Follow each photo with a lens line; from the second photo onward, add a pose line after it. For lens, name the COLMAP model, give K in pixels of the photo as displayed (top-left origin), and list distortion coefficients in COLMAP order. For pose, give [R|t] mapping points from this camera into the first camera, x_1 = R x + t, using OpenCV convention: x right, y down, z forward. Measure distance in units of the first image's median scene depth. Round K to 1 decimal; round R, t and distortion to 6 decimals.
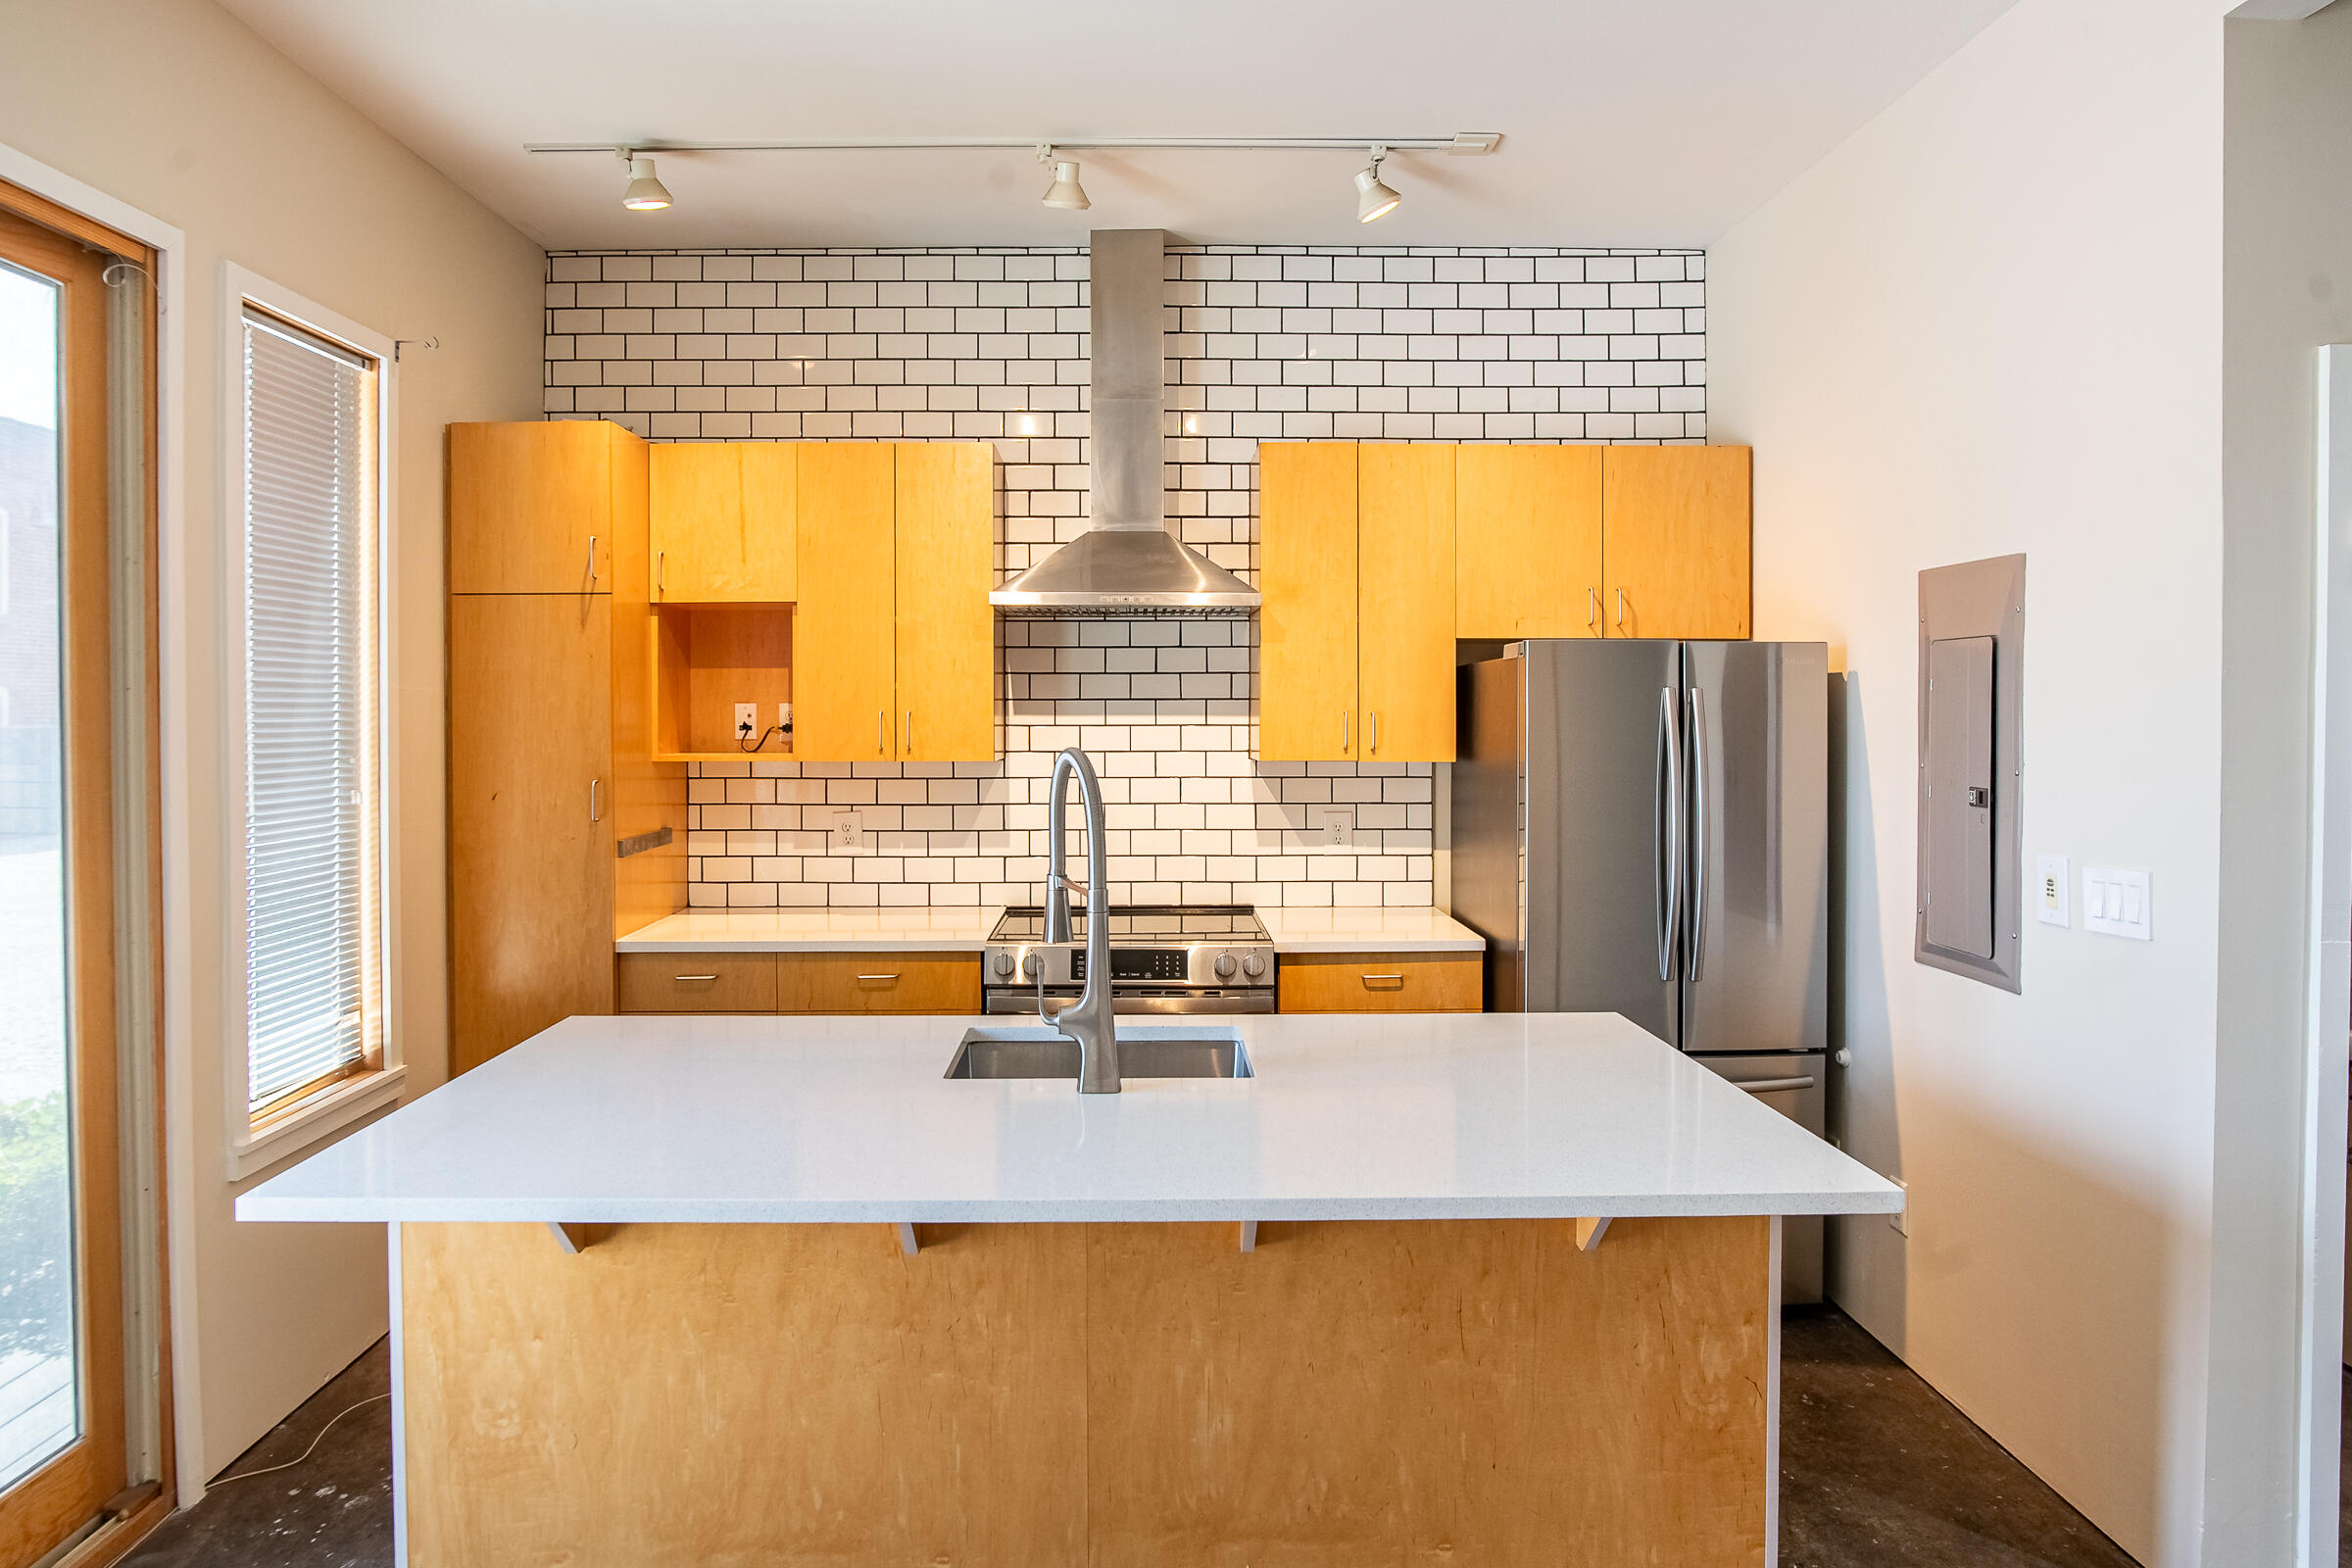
lens RADIAL K [[1403.8, 0, 1143.4], [0, 1403.8, 722.1], [0, 0, 1]] dist [-0.041521, 0.022597]
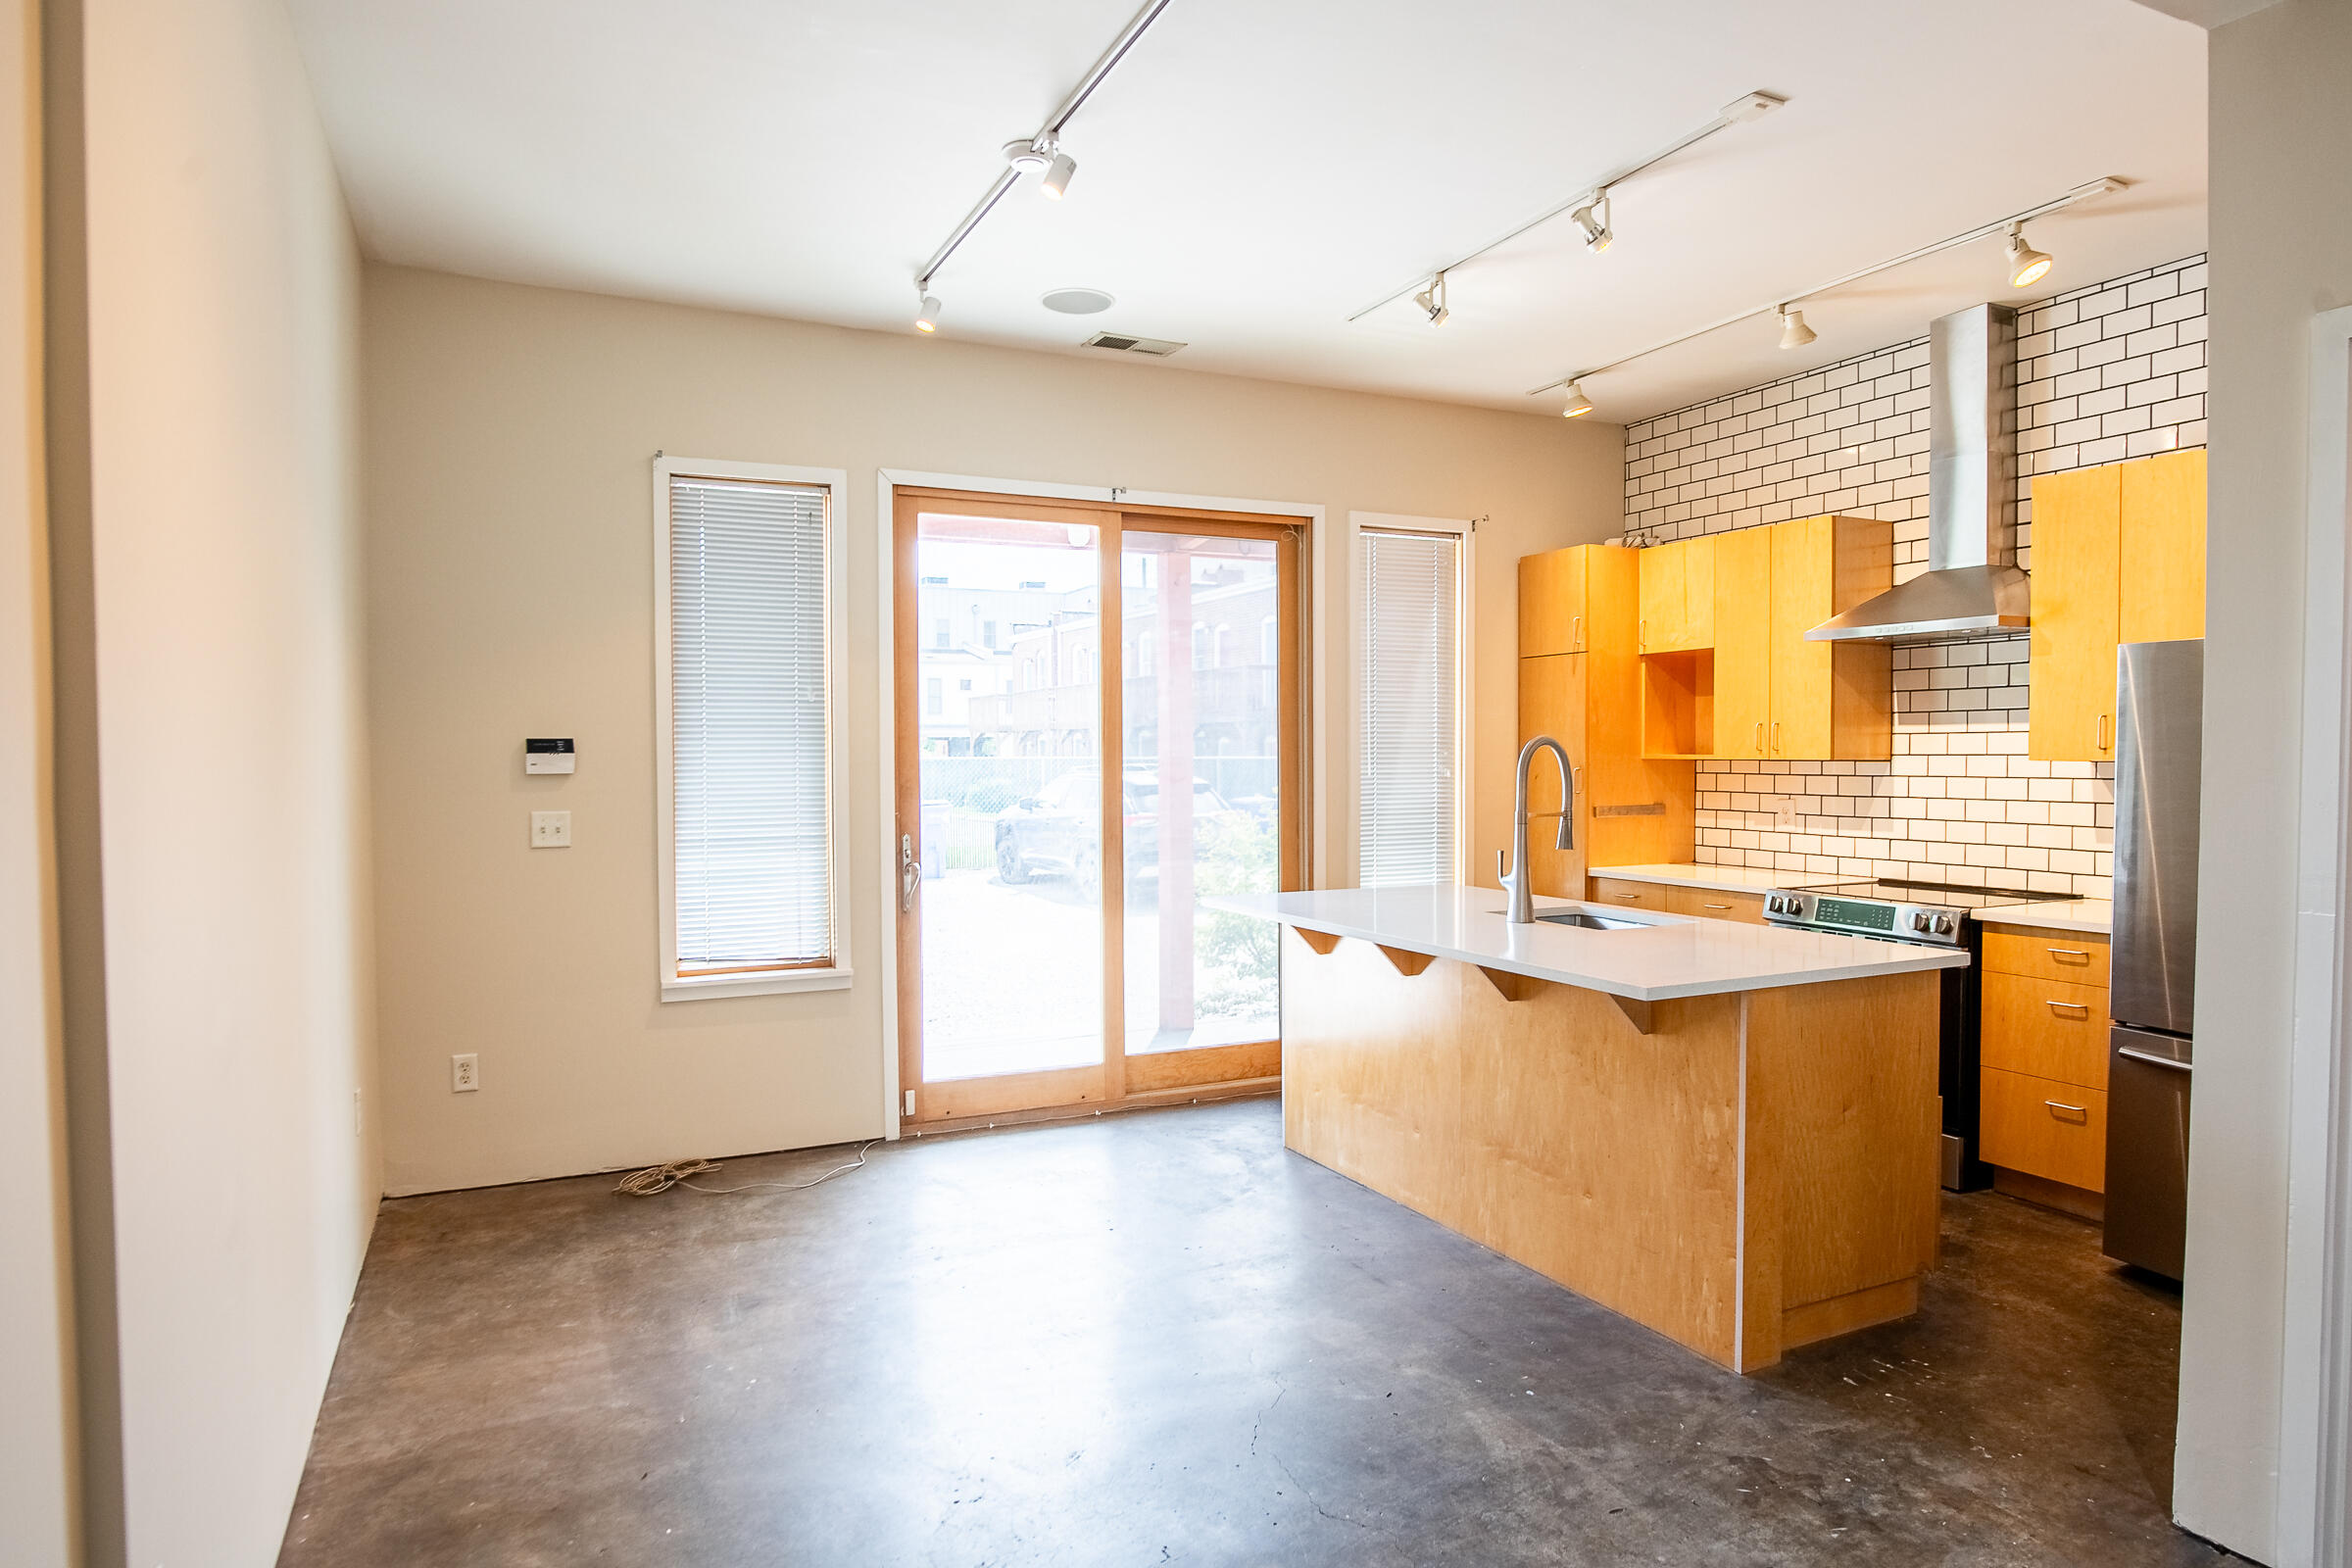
lens RADIAL K [[1390.6, 0, 1183.2], [0, 1390.6, 787.1], [0, 0, 1]] dist [-0.040022, 0.017726]
pose [[0.426885, 0.022213, -0.904033, 0.815213], [-0.005239, 0.999742, 0.022091, 0.028883], [0.904291, -0.004694, 0.426891, -0.095559]]
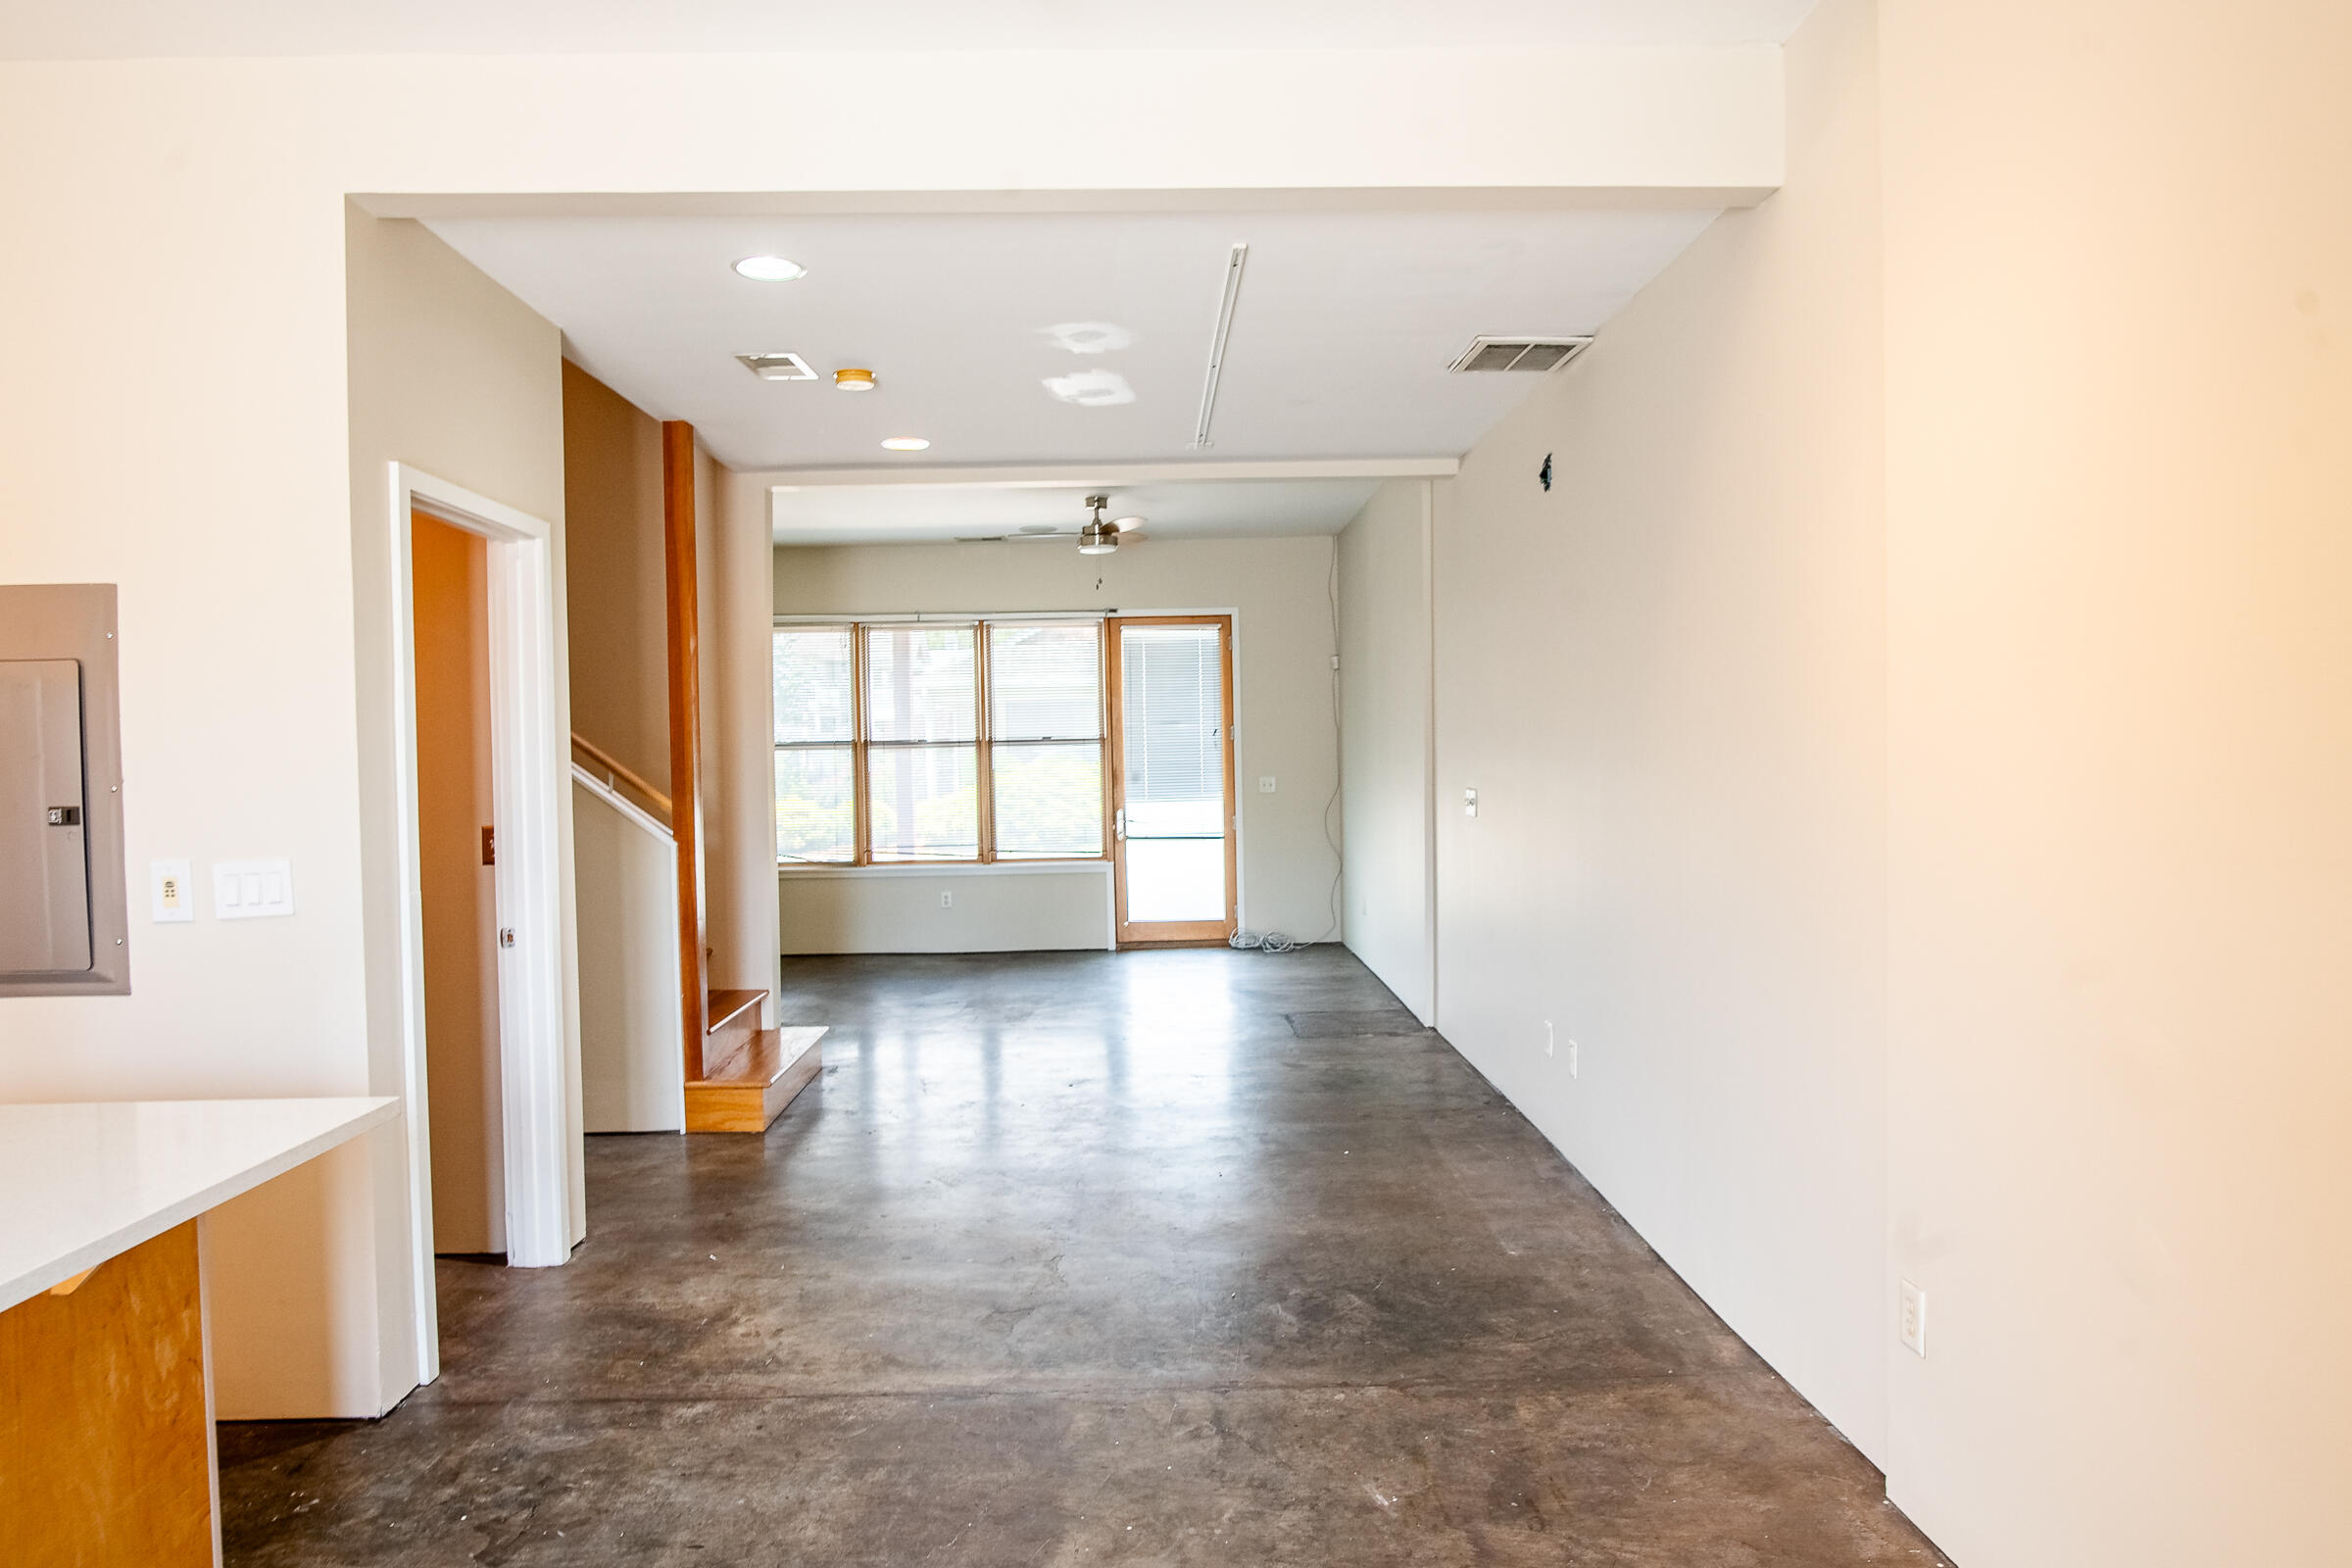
lens RADIAL K [[1390.6, 0, 1183.2], [0, 1390.6, 787.1], [0, 0, 1]] dist [-0.040022, 0.017726]
pose [[-0.015699, -0.026791, 0.999518, -0.308497], [0.028212, 0.999231, 0.027227, 0.021311], [-0.999479, 0.028626, -0.014931, 0.139048]]
